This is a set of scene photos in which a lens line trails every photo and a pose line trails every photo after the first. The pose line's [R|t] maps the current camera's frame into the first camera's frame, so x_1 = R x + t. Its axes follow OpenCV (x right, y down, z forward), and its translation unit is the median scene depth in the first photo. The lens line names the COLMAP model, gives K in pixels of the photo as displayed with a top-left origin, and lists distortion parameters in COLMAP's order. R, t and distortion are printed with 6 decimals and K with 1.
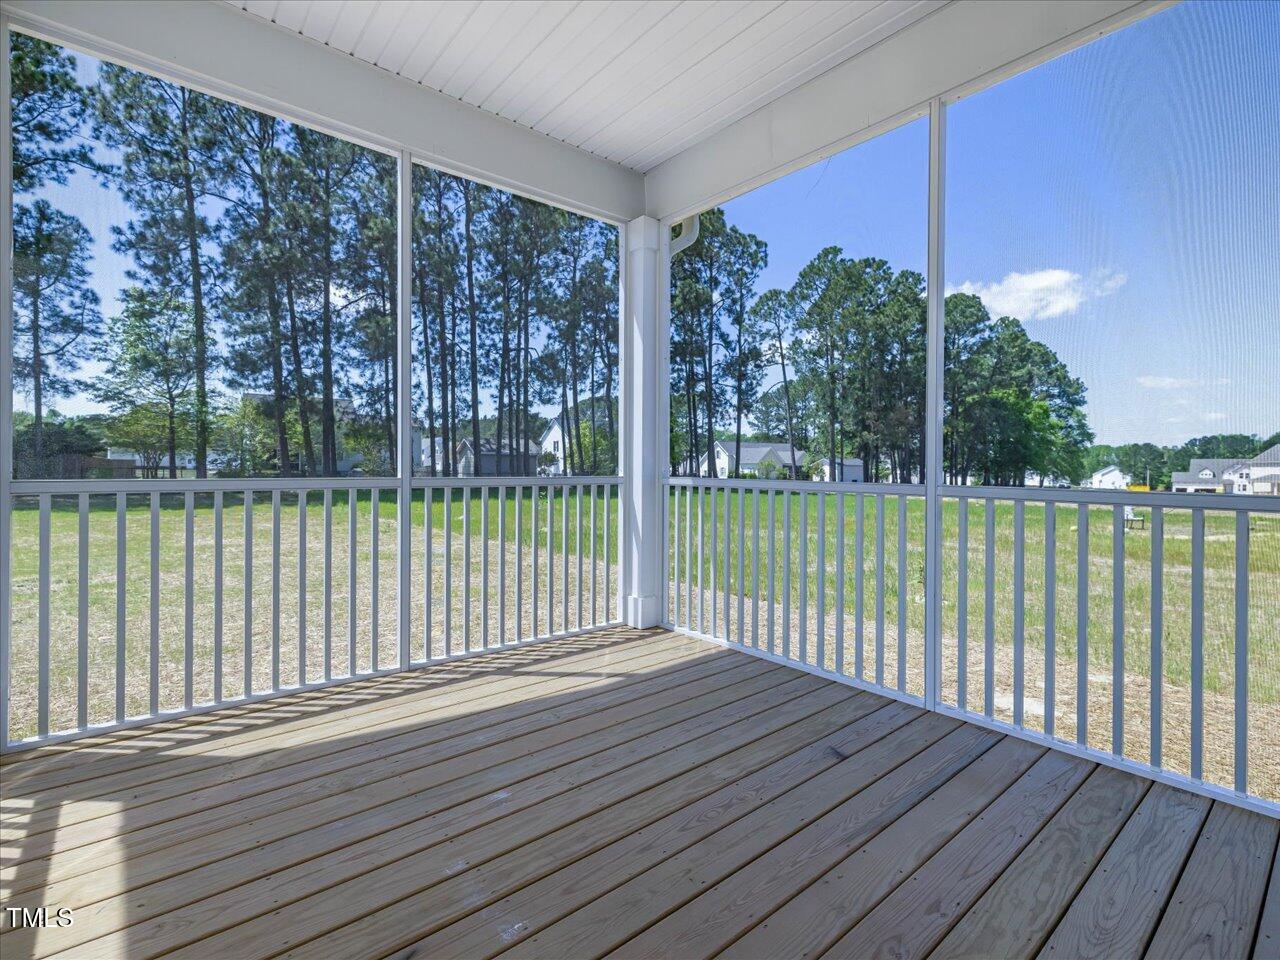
lens RADIAL K [[602.2, 0, 634.0], [0, 602.2, 480.2], [0, 0, 1]] dist [-0.001745, -0.001400]
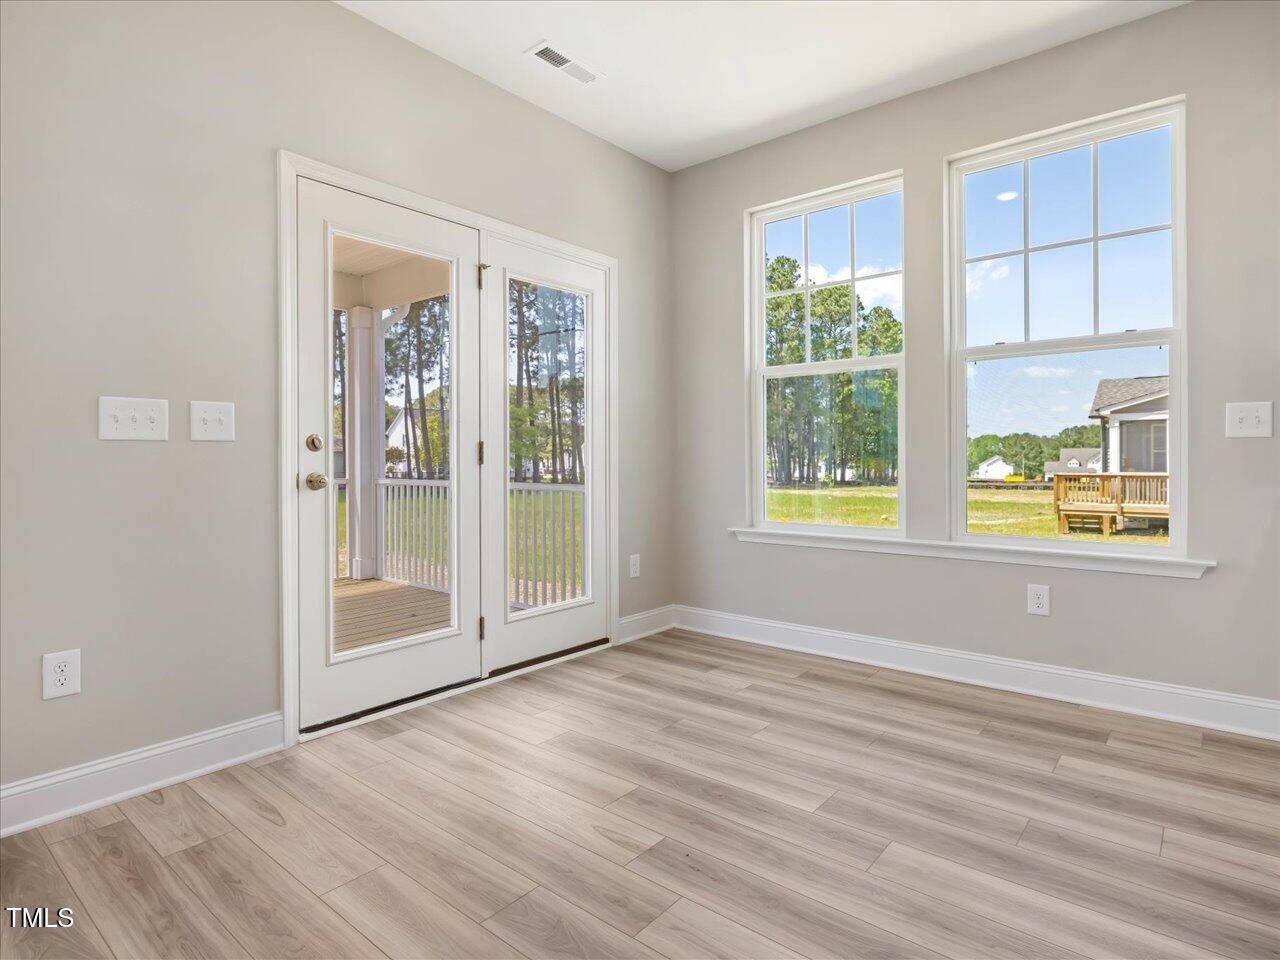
lens RADIAL K [[713.1, 0, 650.5], [0, 713.1, 466.8], [0, 0, 1]] dist [-0.005545, -0.001555]
pose [[0.984089, -0.012975, 0.177202, 0.048762], [0.015311, 0.999813, -0.011822, -0.000384], [-0.177015, 0.014347, 0.984104, -0.105735]]
